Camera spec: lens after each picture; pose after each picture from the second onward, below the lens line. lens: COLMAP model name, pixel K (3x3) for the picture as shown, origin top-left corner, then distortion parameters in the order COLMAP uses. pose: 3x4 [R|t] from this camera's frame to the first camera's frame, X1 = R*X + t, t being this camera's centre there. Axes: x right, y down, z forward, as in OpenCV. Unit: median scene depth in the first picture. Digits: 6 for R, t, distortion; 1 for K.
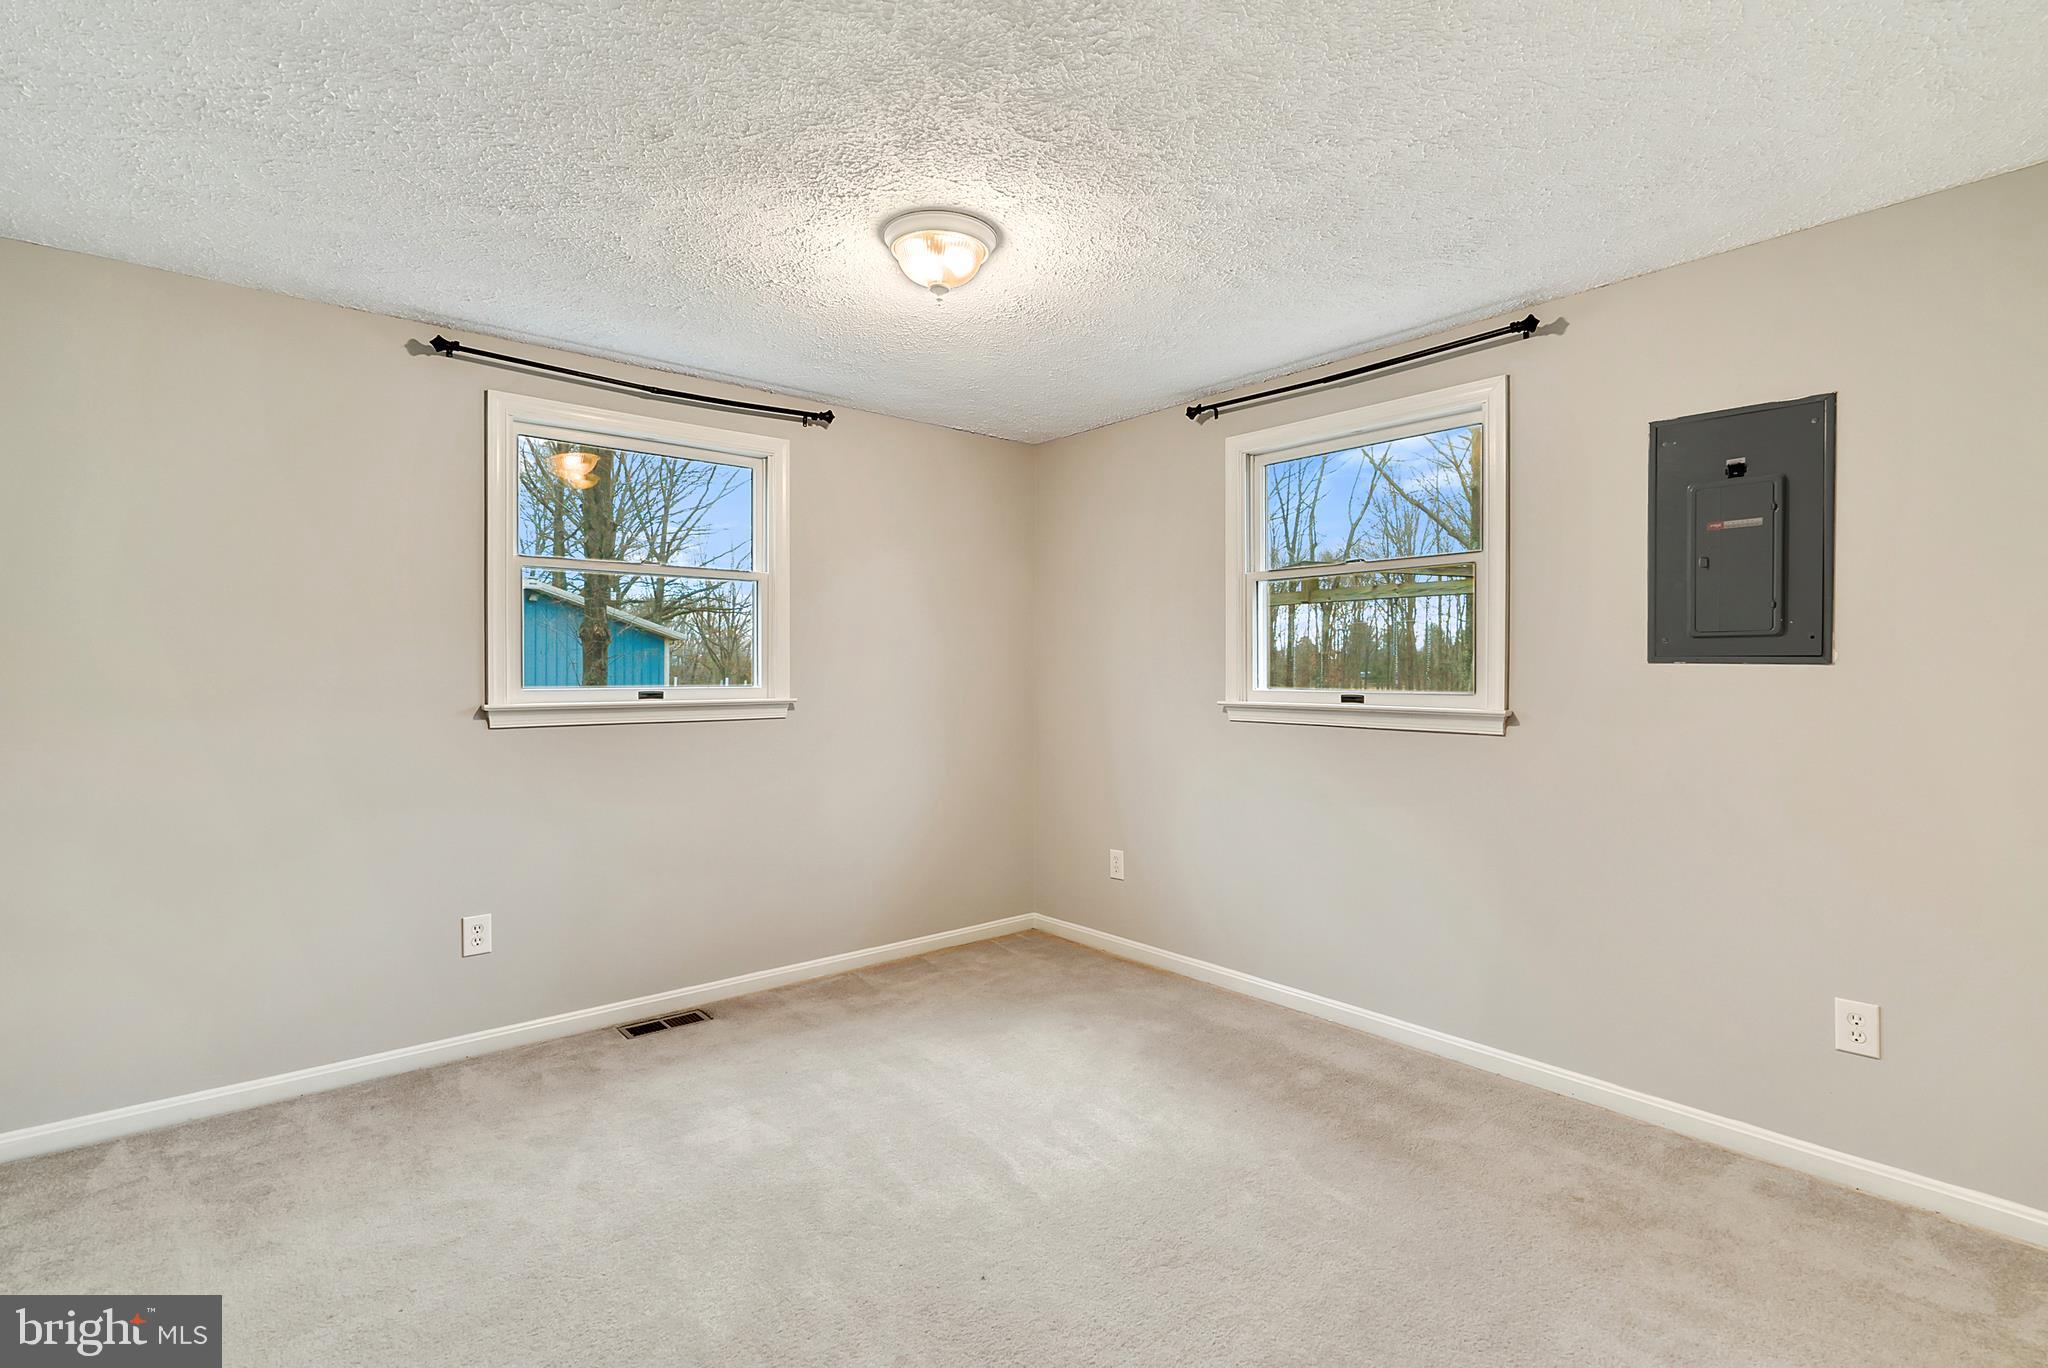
lens RADIAL K [[952.4, 0, 1021.8], [0, 952.4, 650.7], [0, 0, 1]] dist [-0.002680, -0.000383]
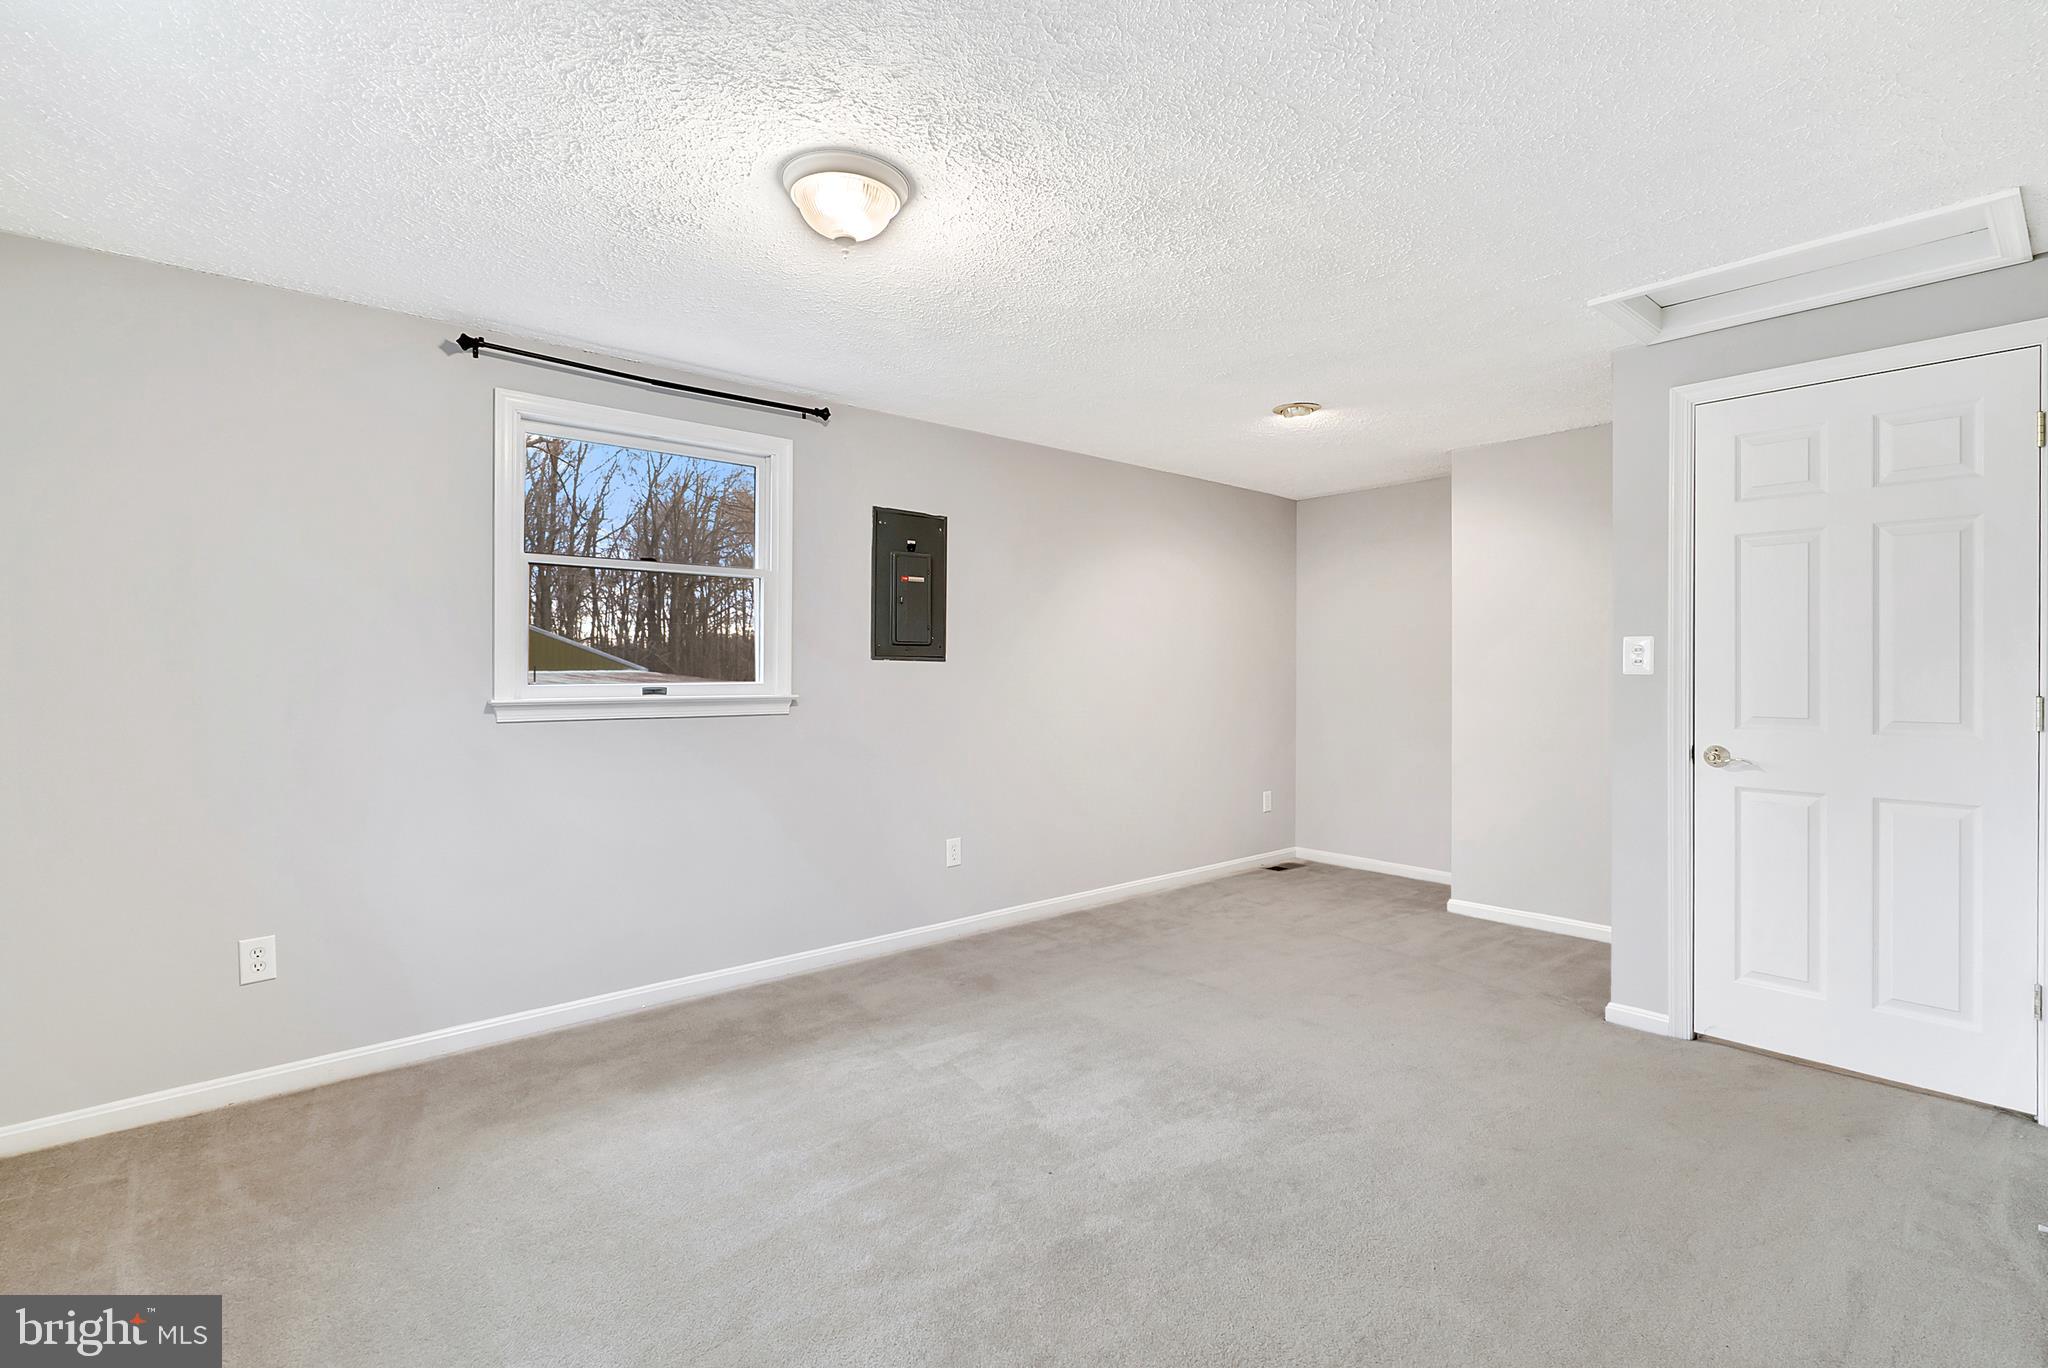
lens RADIAL K [[952.4, 0, 1021.8], [0, 952.4, 650.7], [0, 0, 1]] dist [-0.002680, -0.000383]
pose [[-0.026168, 0.022741, 0.999399, -0.919216], [-0.018154, 0.999566, -0.023220, 0.029919], [-0.999493, -0.018750, -0.025744, 0.807674]]
